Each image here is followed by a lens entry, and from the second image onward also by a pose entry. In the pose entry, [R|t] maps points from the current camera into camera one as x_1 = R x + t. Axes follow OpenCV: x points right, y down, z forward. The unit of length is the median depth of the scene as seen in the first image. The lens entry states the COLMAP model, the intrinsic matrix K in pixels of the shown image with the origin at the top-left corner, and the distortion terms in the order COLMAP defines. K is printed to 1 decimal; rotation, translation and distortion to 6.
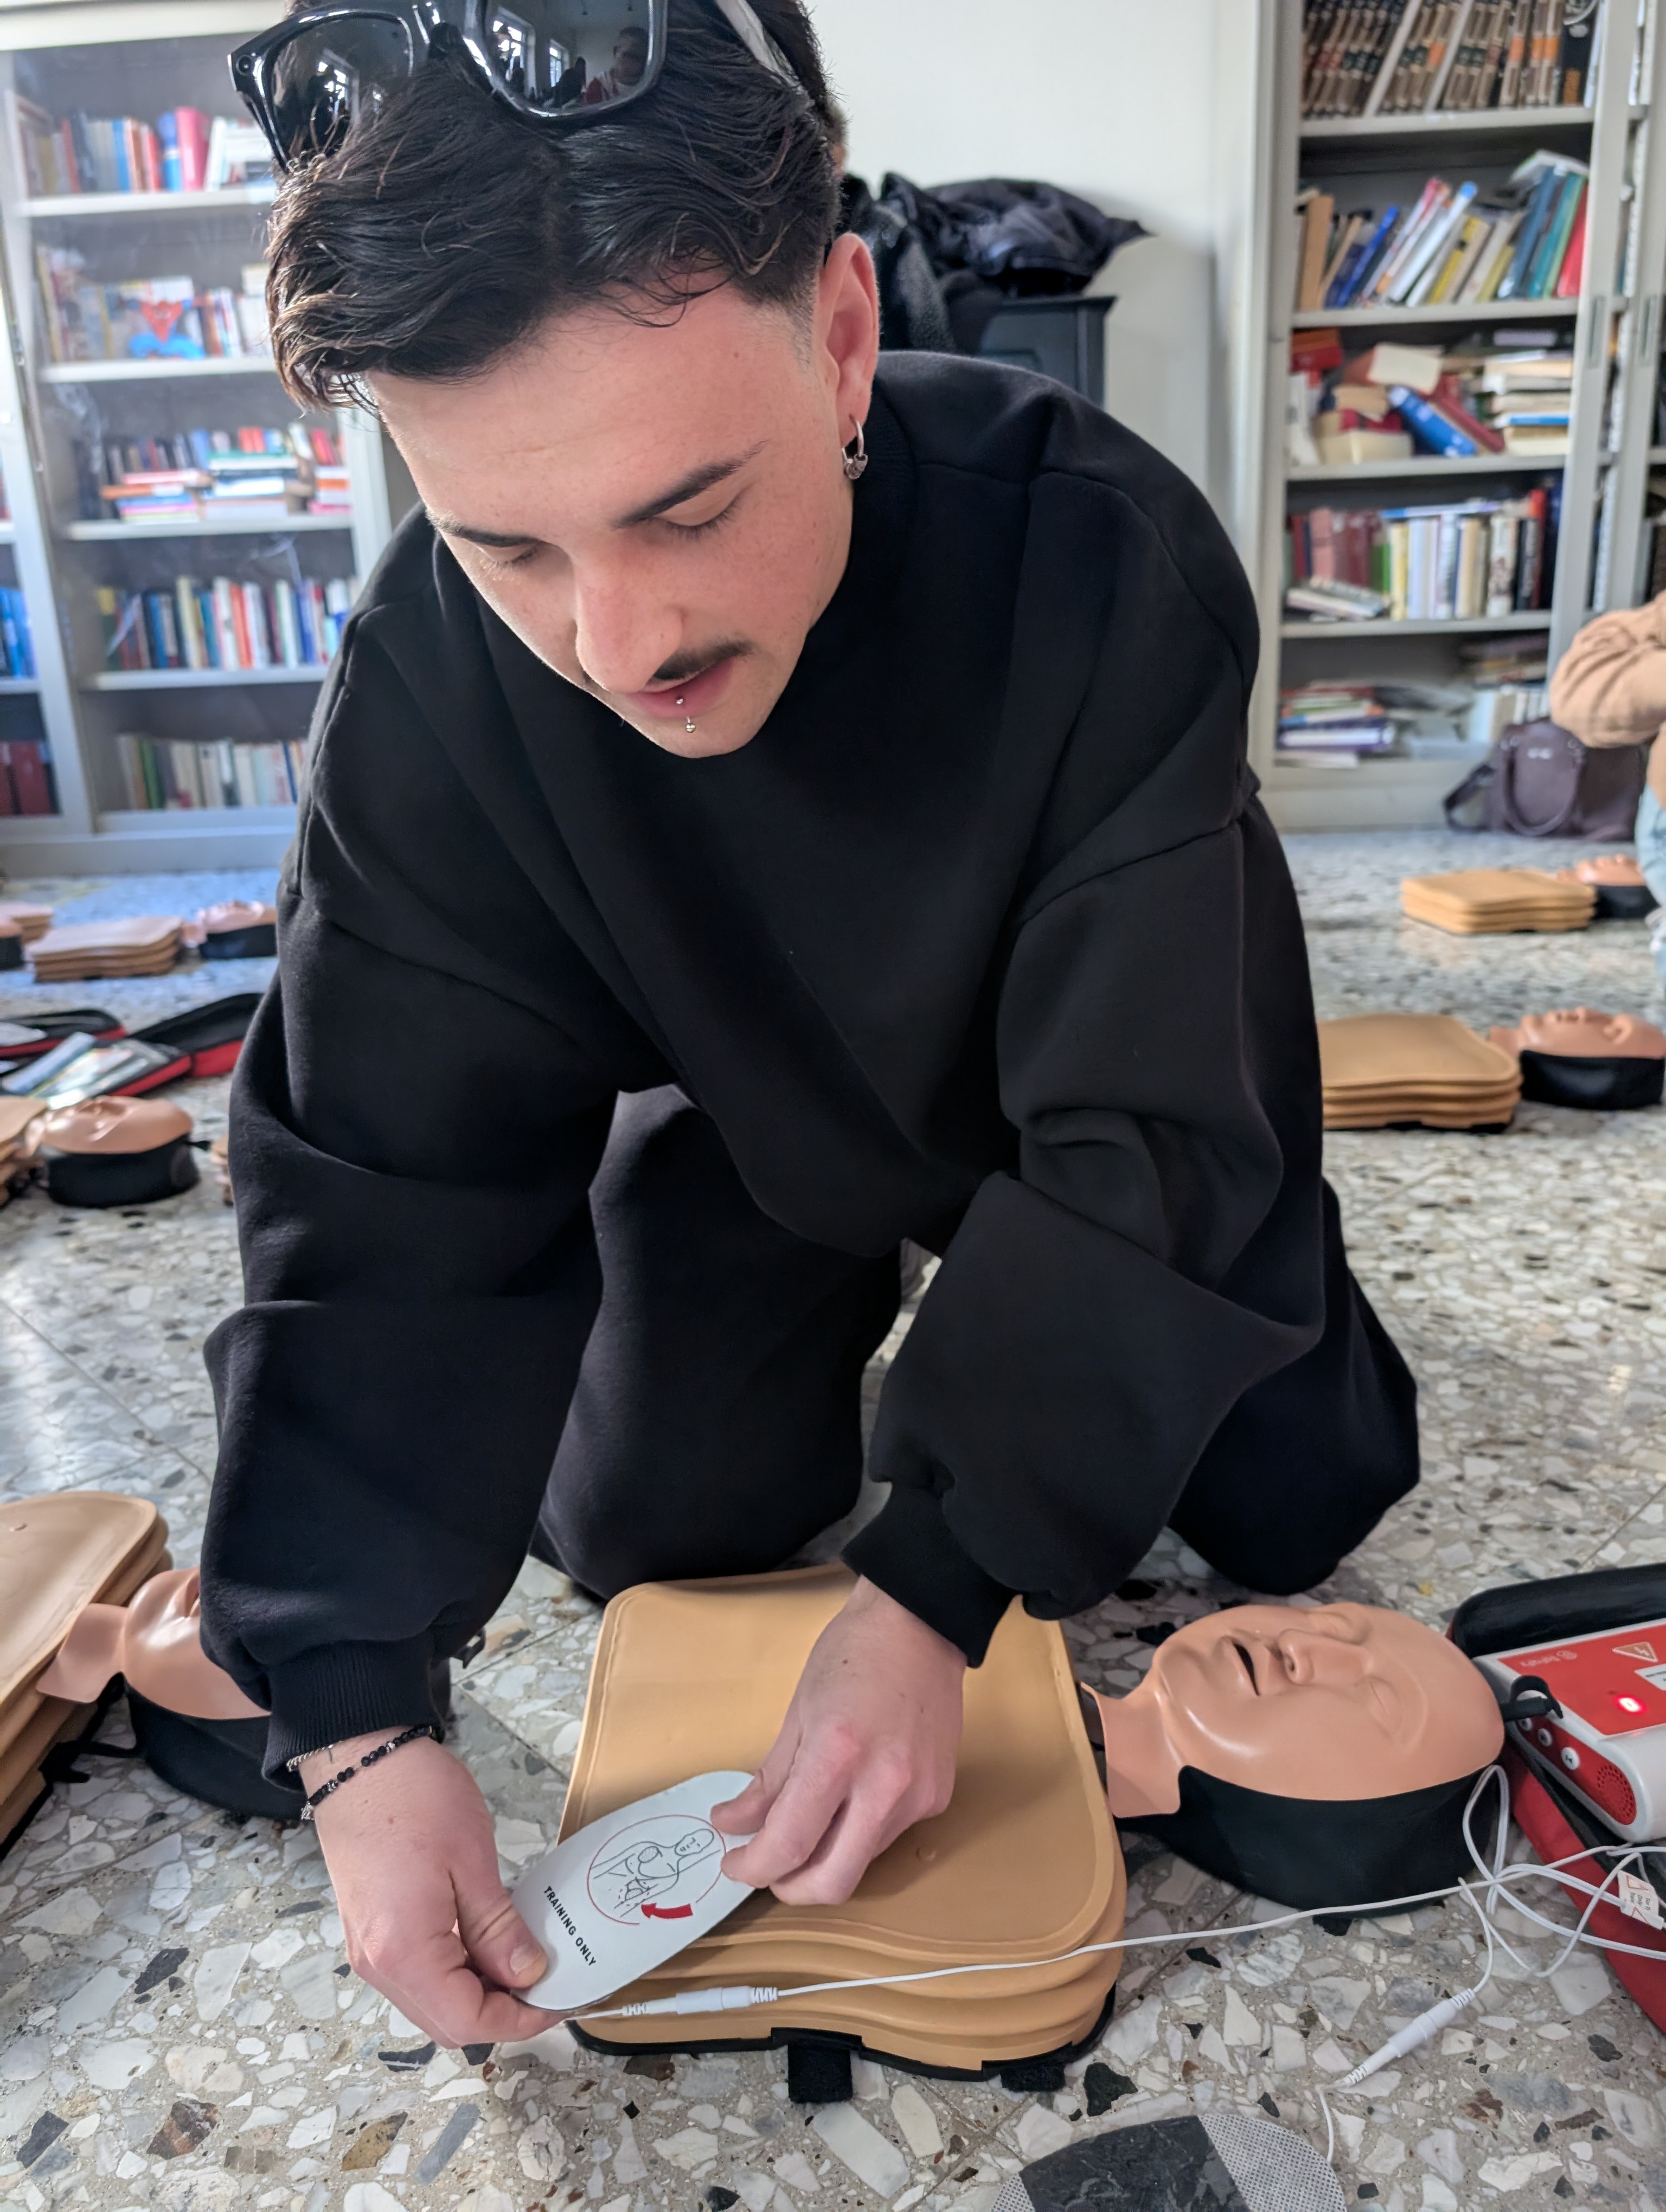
lens RADIAL K [[1569.7, 0, 802.3], [0, 1569.7, 1079.4], [0, 0, 1]] dist [0.036305, -0.035538]
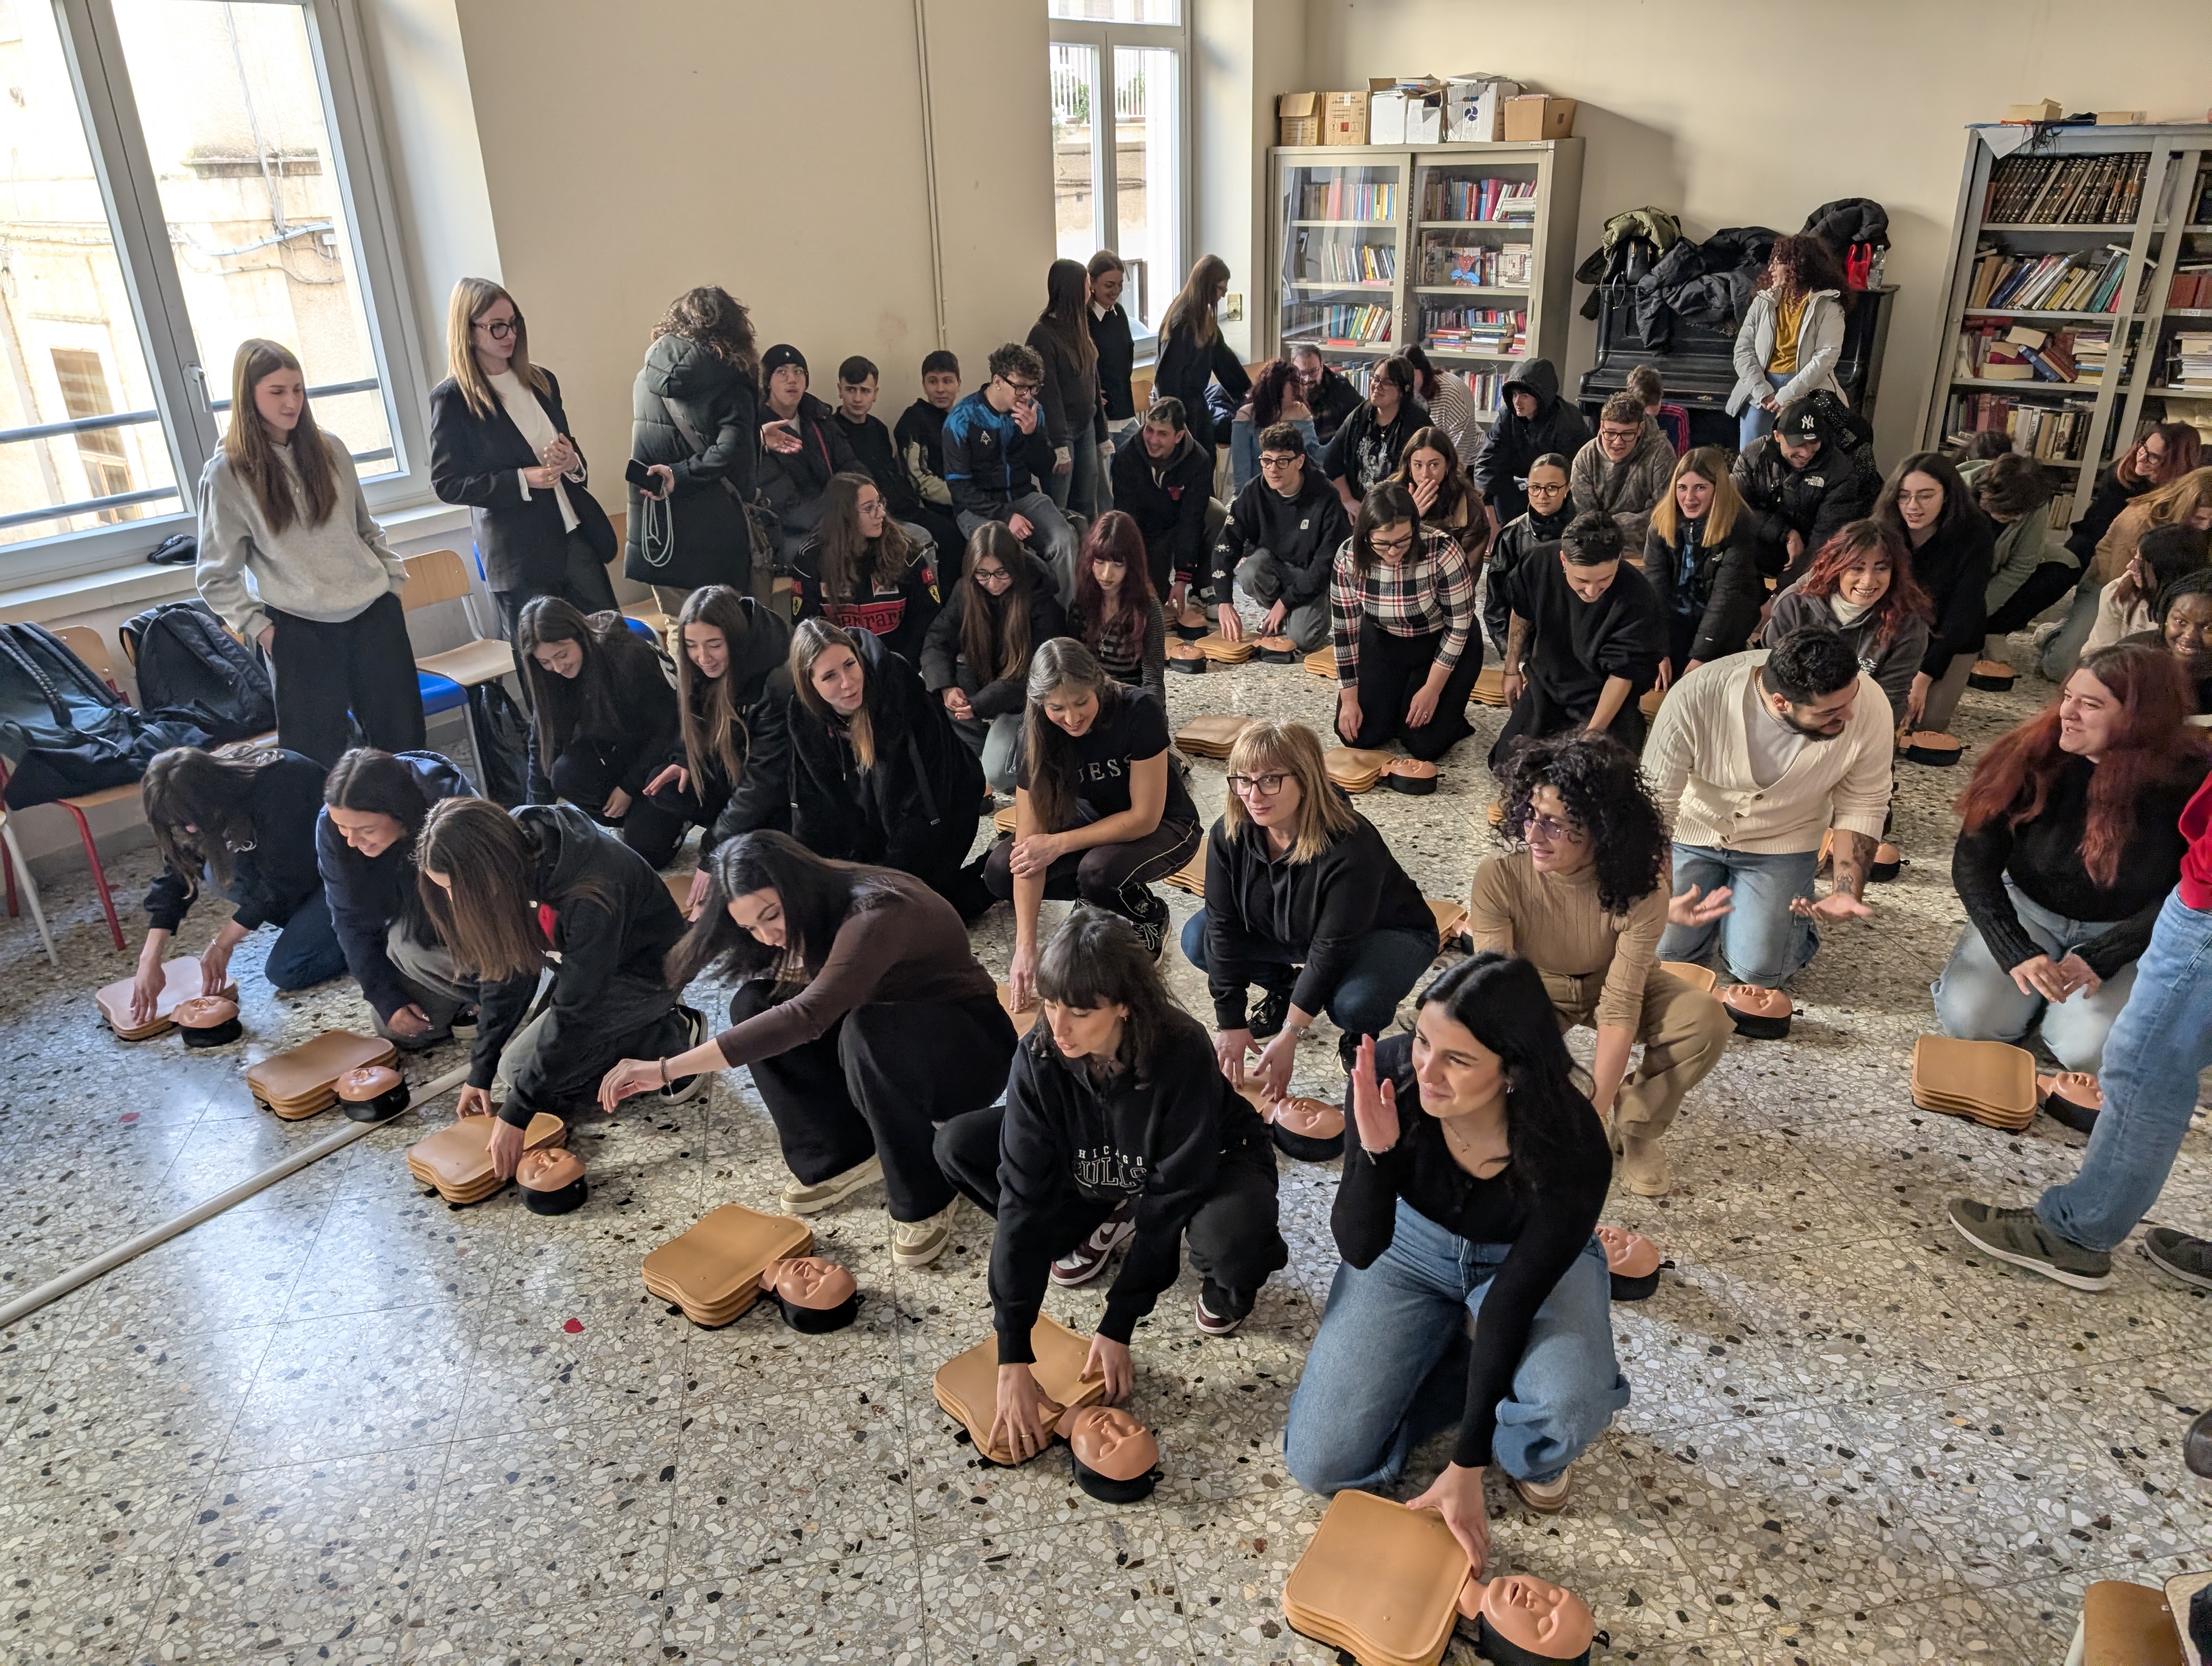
lens RADIAL K [[1583.0, 0, 1100.5], [0, 1583.0, 839.1], [0, 0, 1]] dist [0.033429, -0.031689]
pose [[0.834057, 0.242749, -0.495401, 0.562633], [-0.155954, 0.965108, 0.210345, -0.064277], [0.529176, -0.098181, 0.842813, -1.469888]]
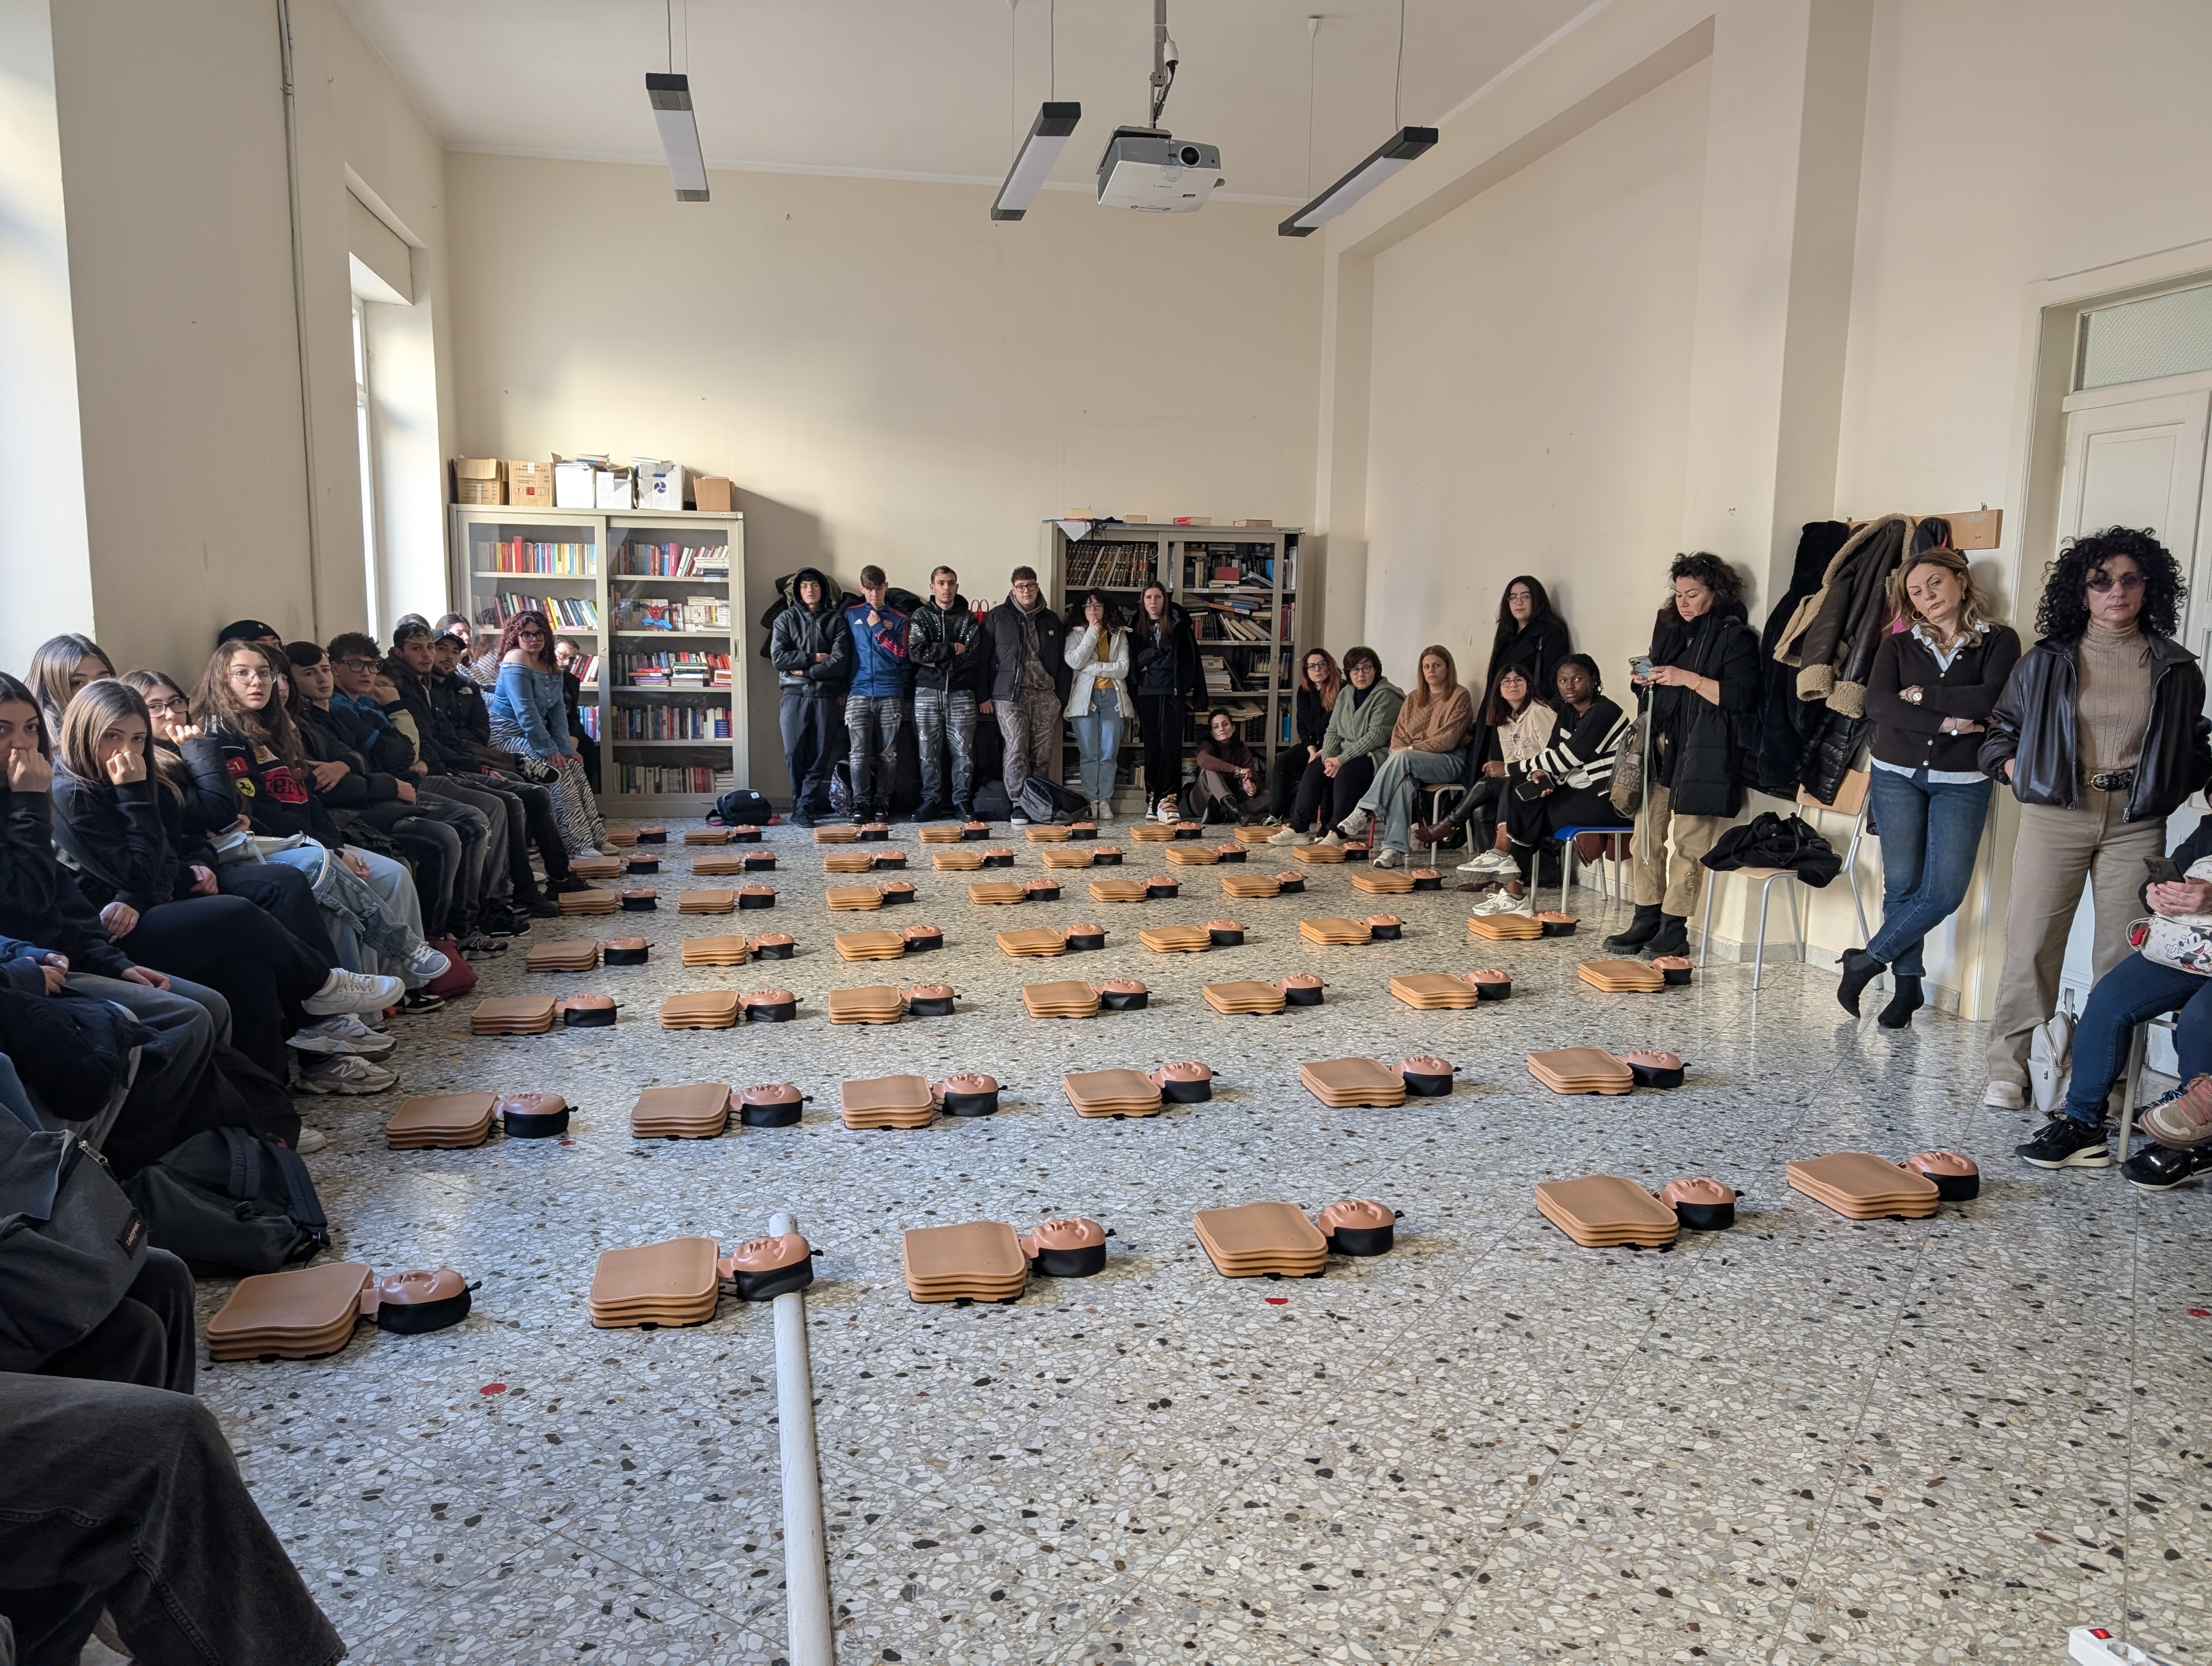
lens RADIAL K [[1569.7, 0, 1097.1], [0, 1569.7, 816.1], [0, 0, 1]] dist [0.036305, -0.035538]
pose [[0.970295, 0.029527, 0.240118, -0.323943], [0.004974, 0.989880, -0.141822, 0.252150], [-0.241875, 0.138803, 0.960328, -1.768162]]
